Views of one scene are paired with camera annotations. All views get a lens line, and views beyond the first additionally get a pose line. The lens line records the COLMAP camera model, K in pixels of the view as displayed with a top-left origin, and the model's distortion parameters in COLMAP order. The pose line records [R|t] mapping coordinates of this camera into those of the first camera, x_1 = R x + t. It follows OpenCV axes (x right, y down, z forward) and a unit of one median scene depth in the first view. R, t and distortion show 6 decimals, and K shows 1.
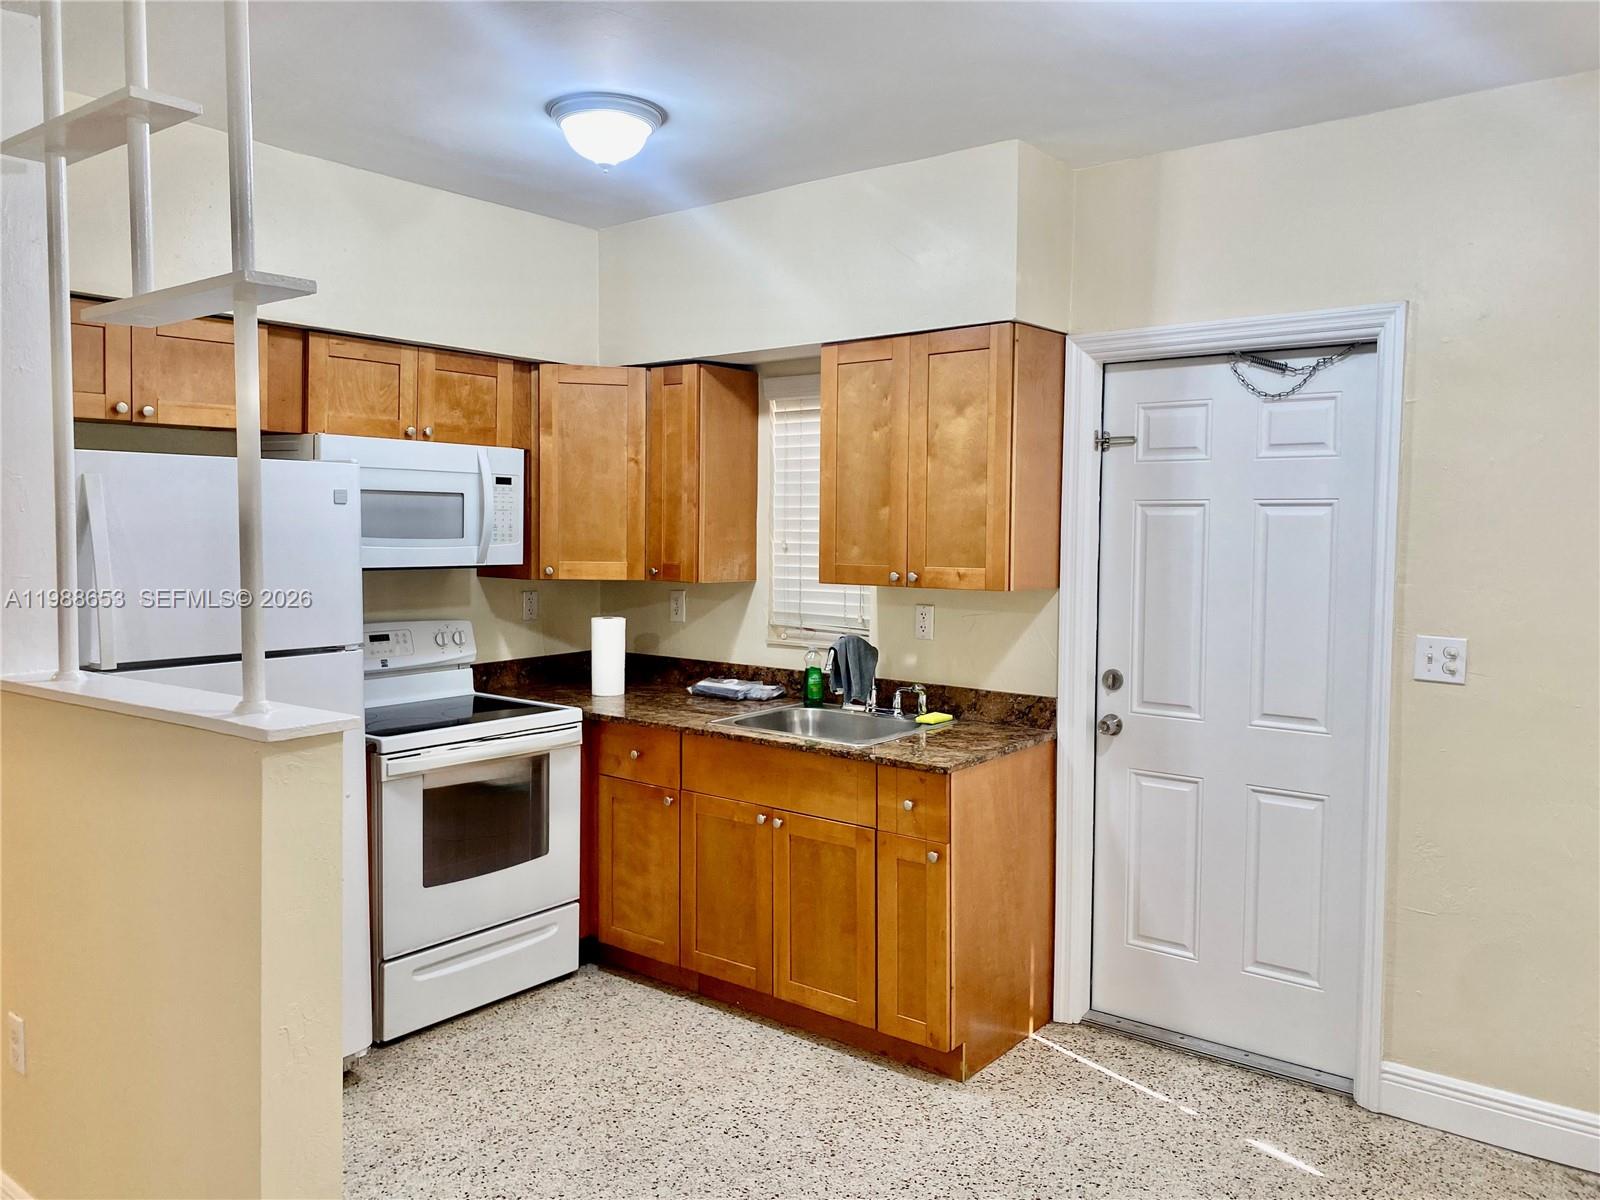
lens RADIAL K [[1217.2, 0, 807.0], [0, 1217.2, 591.8], [0, 0, 1]] dist [0.035667, -0.052665]
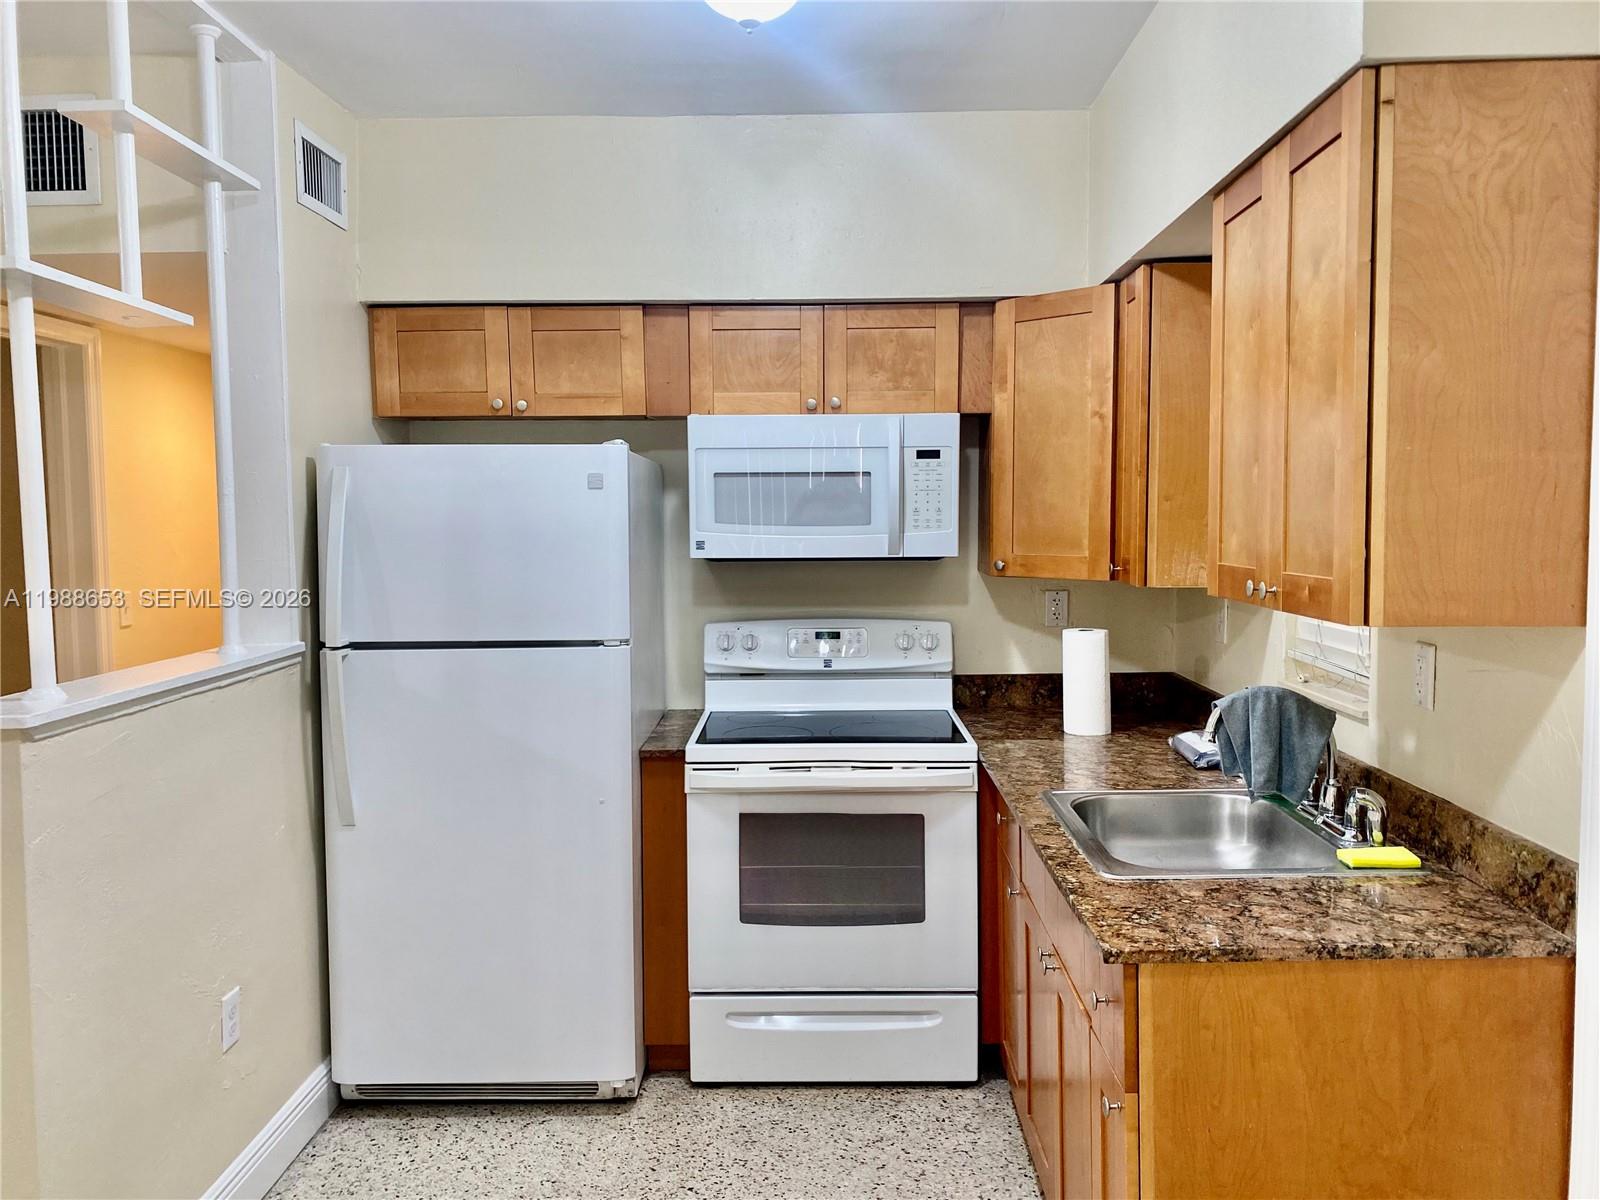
lens RADIAL K [[1217.2, 0, 792.5], [0, 1217.2, 587.6], [0, 0, 1]] dist [0.035667, -0.052665]
pose [[0.596418, 0.036543, -0.801842, 0.385873], [-0.030689, 0.999271, 0.022714, -0.018747], [0.802087, 0.011061, 0.597104, 0.482442]]
